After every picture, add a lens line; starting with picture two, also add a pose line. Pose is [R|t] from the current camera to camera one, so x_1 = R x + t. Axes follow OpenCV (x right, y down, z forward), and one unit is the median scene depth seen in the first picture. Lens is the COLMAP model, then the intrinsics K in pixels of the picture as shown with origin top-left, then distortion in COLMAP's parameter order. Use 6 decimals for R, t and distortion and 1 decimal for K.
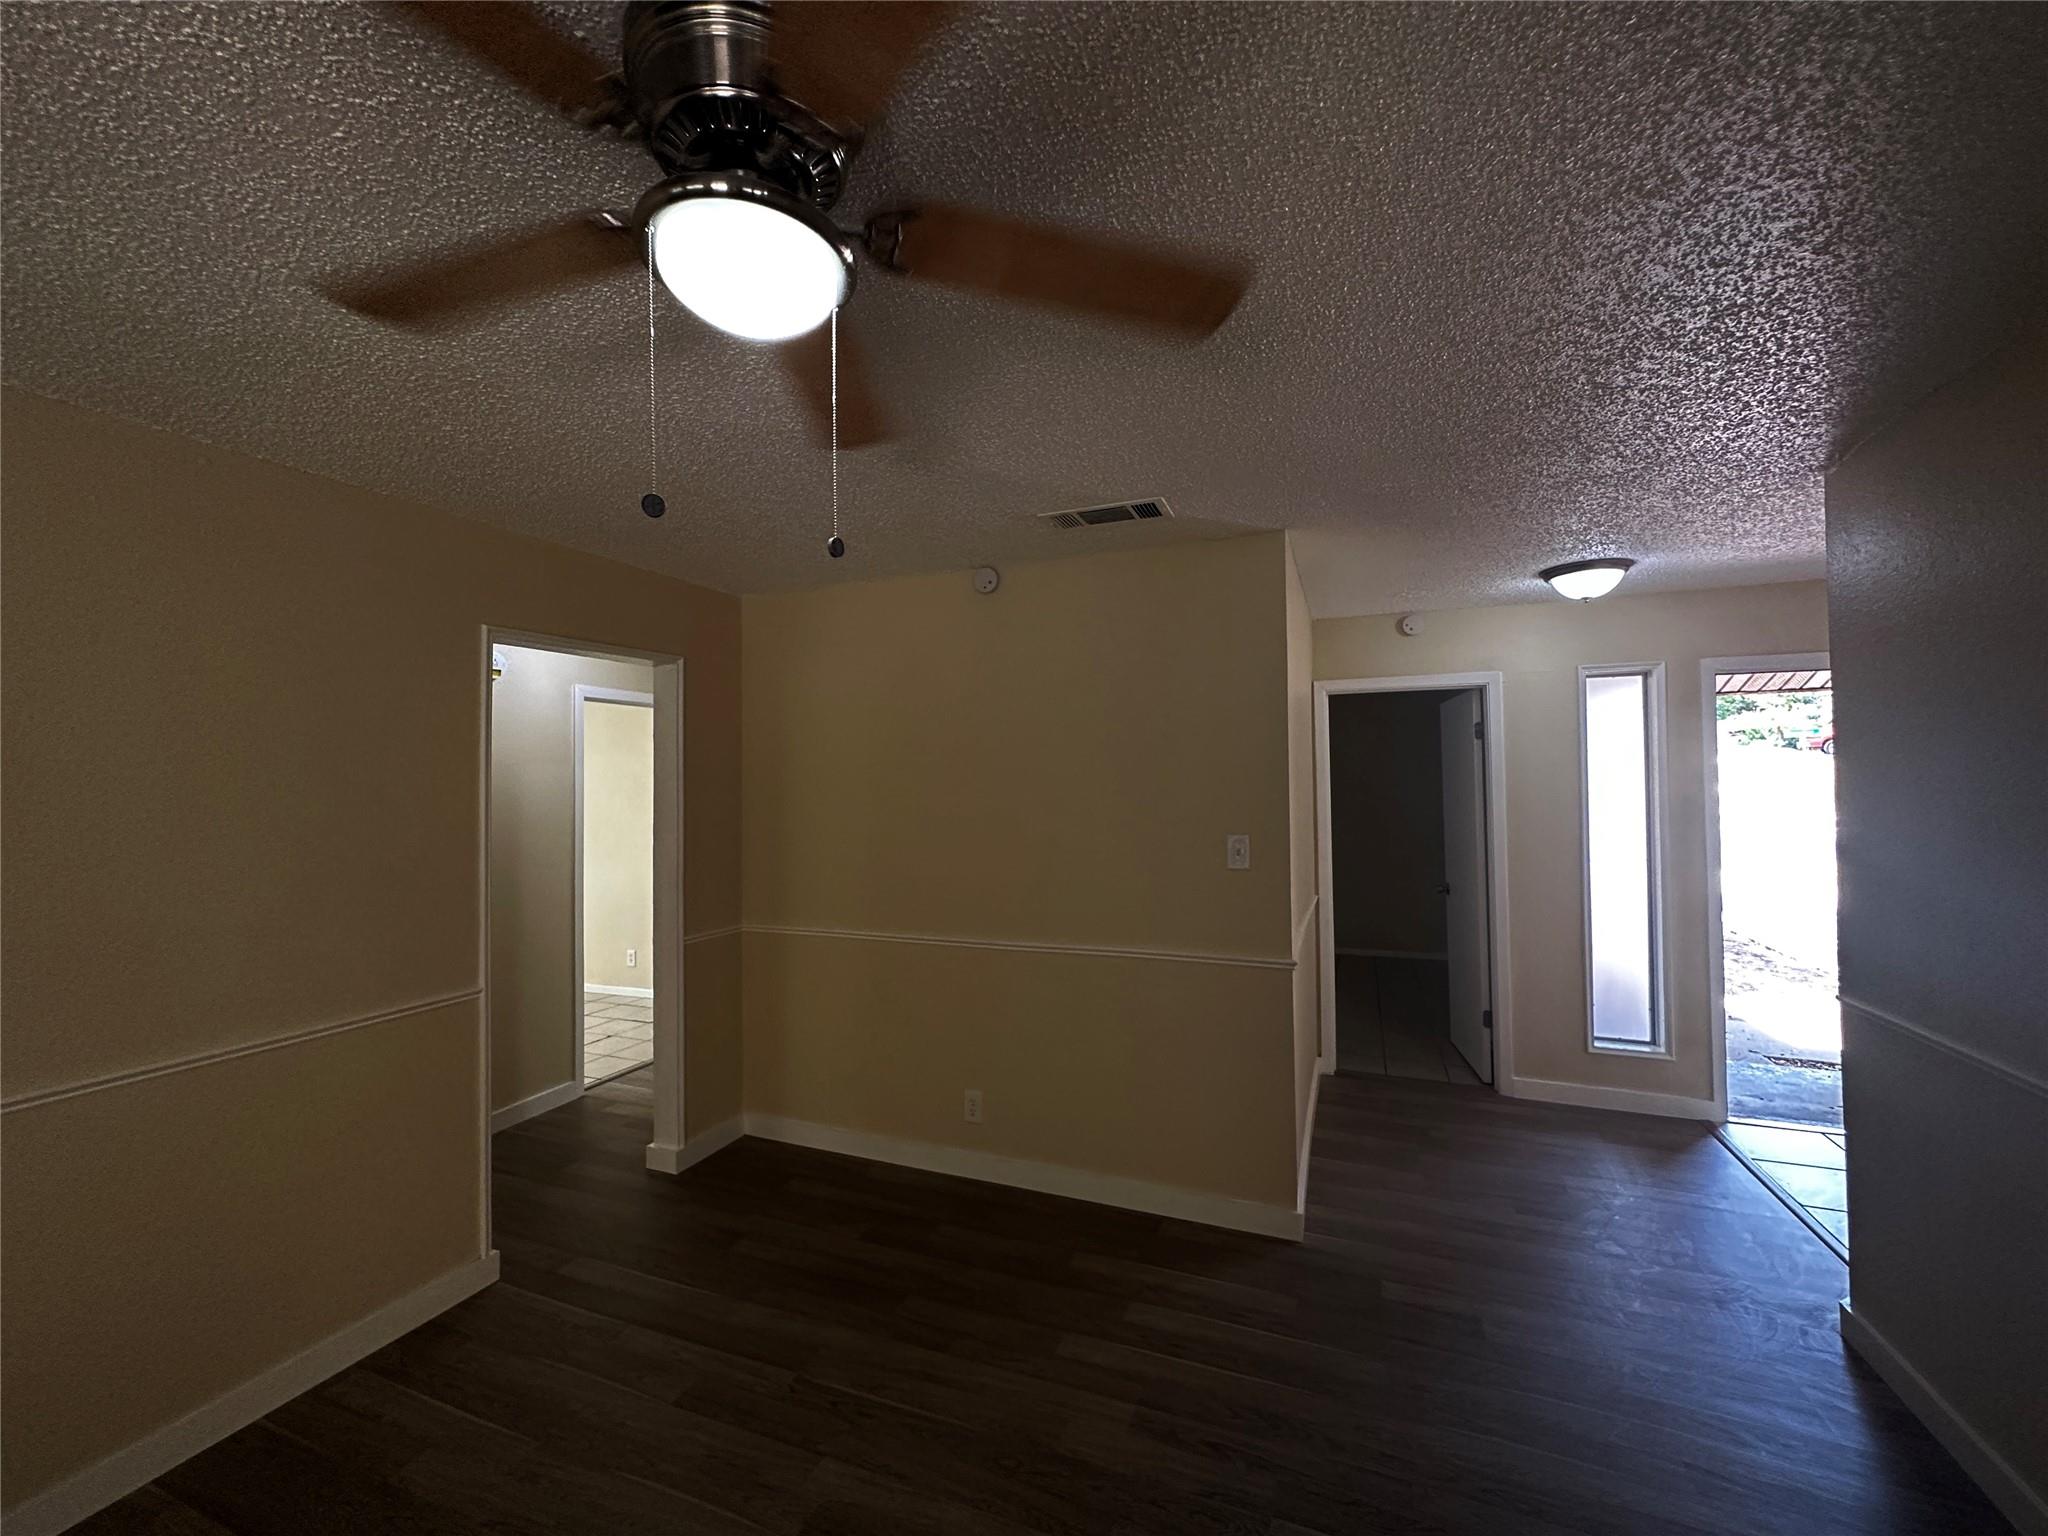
lens RADIAL K [[824.5, 0, 1020.5], [0, 824.5, 767.7], [0, 0, 1]] dist [-0.002458, 0.000947]
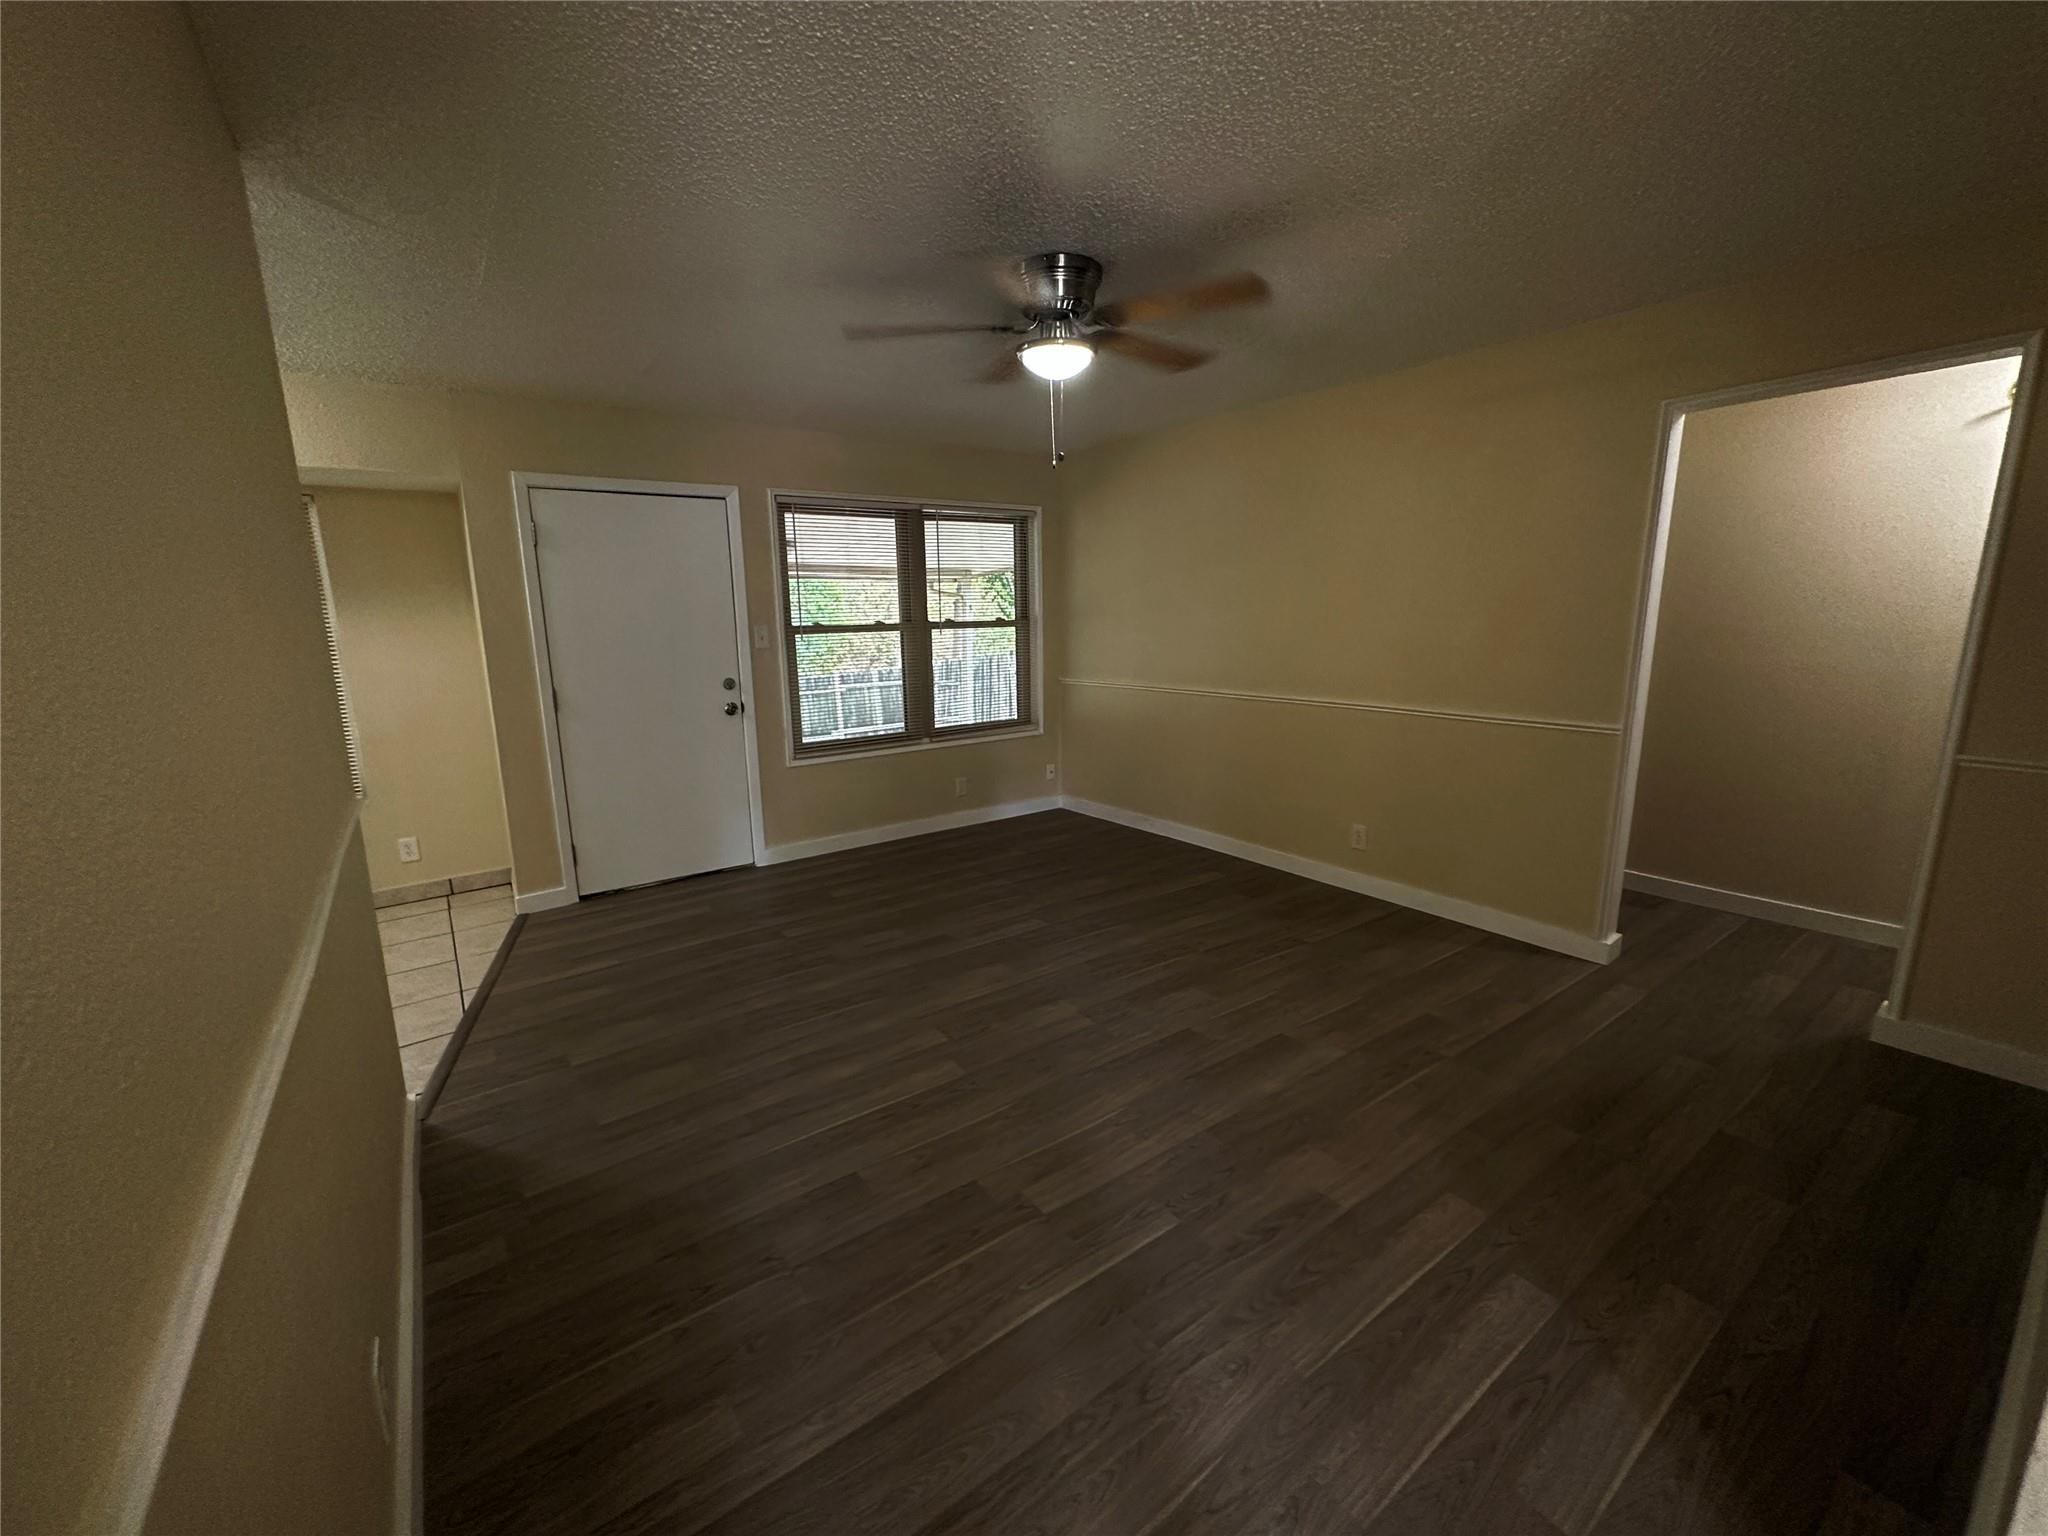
lens RADIAL K [[824.5, 0, 1021.4], [0, 824.5, 764.7], [0, 0, 1]] dist [-0.002458, 0.000947]
pose [[-0.522840, 0.184501, -0.832225, 0.627547], [0.037893, 0.980361, 0.193536, 0.044864], [0.851588, 0.069653, -0.519563, 0.692368]]
